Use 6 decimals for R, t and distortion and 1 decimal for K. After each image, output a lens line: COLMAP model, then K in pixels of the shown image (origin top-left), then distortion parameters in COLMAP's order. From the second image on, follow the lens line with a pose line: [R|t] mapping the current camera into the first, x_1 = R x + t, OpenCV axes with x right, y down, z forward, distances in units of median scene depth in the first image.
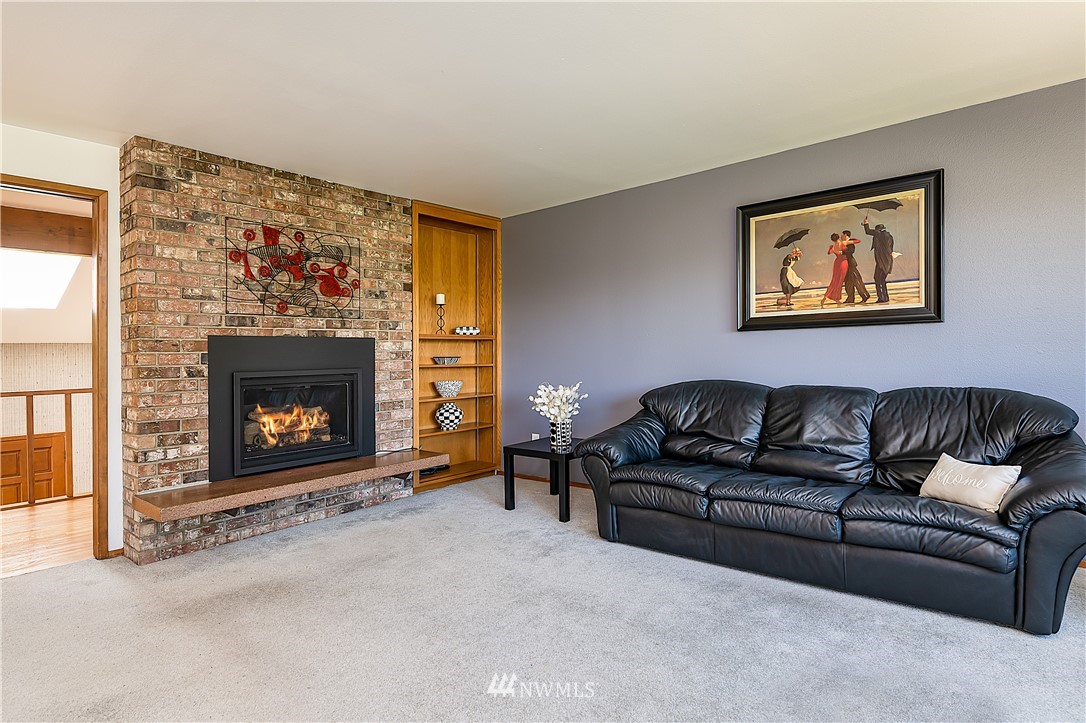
lens RADIAL K [[571.3, 0, 545.3], [0, 571.3, 362.6], [0, 0, 1]] dist [-0.003745, -0.002108]
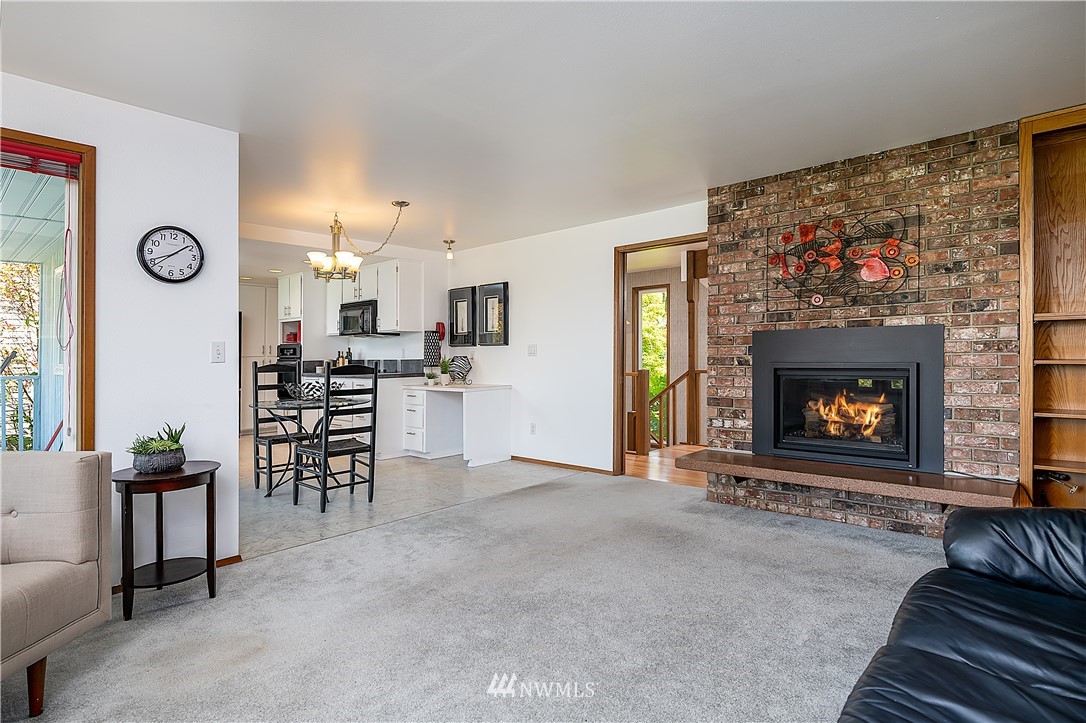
lens RADIAL K [[571.3, 0, 561.8], [0, 571.3, 338.9], [0, 0, 1]] dist [-0.003745, -0.002108]
pose [[-0.027357, -0.010218, -0.999574, 0.647285], [-0.000331, 0.999948, -0.010213, -0.019486], [0.999626, 0.000052, -0.027359, 0.653564]]
